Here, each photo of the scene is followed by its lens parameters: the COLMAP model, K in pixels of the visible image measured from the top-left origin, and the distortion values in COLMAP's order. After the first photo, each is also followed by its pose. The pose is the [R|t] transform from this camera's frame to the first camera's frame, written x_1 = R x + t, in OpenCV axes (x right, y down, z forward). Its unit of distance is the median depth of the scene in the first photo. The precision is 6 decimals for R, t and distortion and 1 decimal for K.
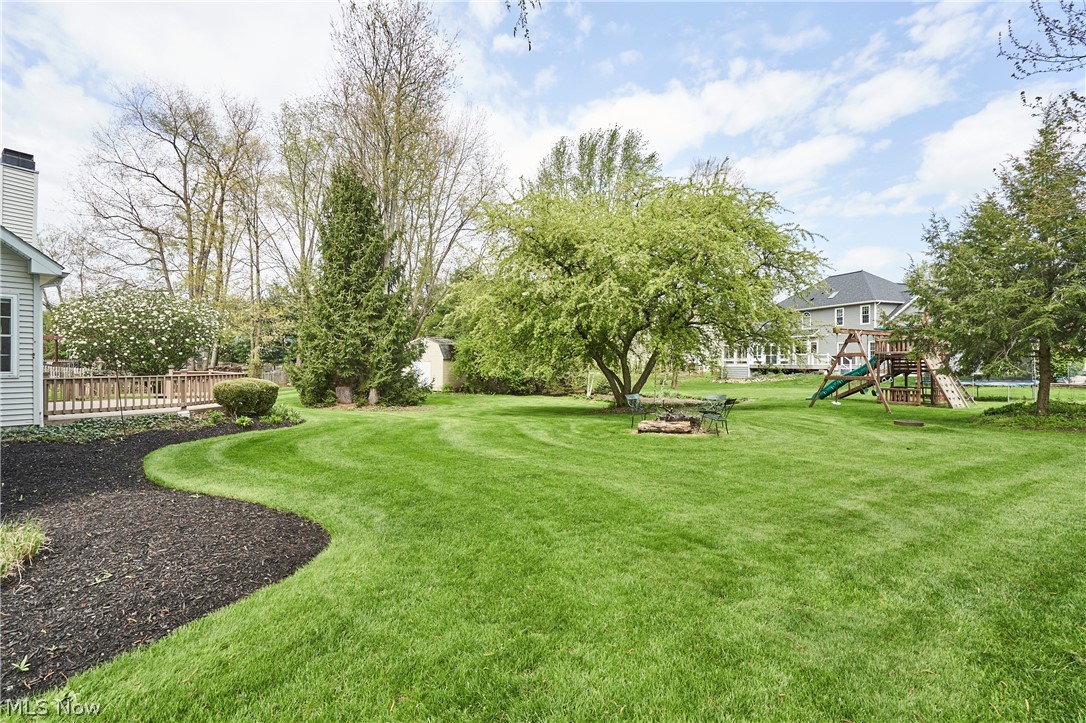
lens RADIAL K [[492.4, 0, 543.0], [0, 492.4, 361.5], [0, 0, 1]] dist [0.000169, 0.000033]
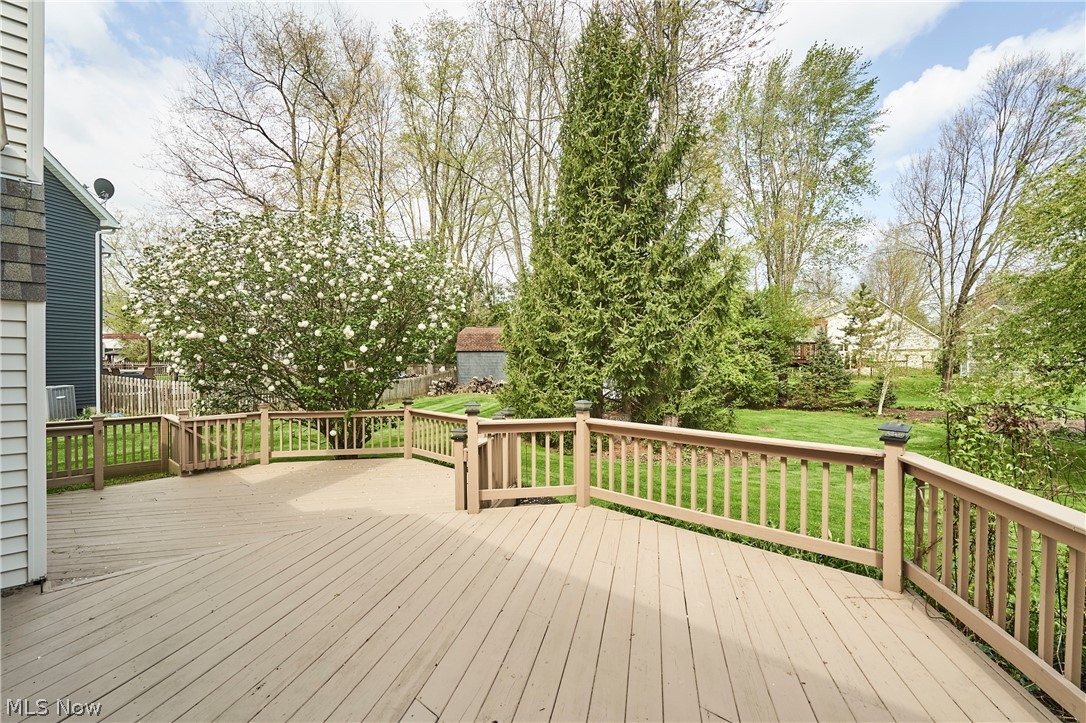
lens RADIAL K [[492.4, 0, 543.0], [0, 492.4, 361.5], [0, 0, 1]] dist [0.000169, 0.000033]
pose [[0.994115, -0.009901, -0.107872, -0.582853], [0.010664, 0.999922, 0.006497, -0.016075], [0.107800, -0.007609, 0.994144, 0.603521]]
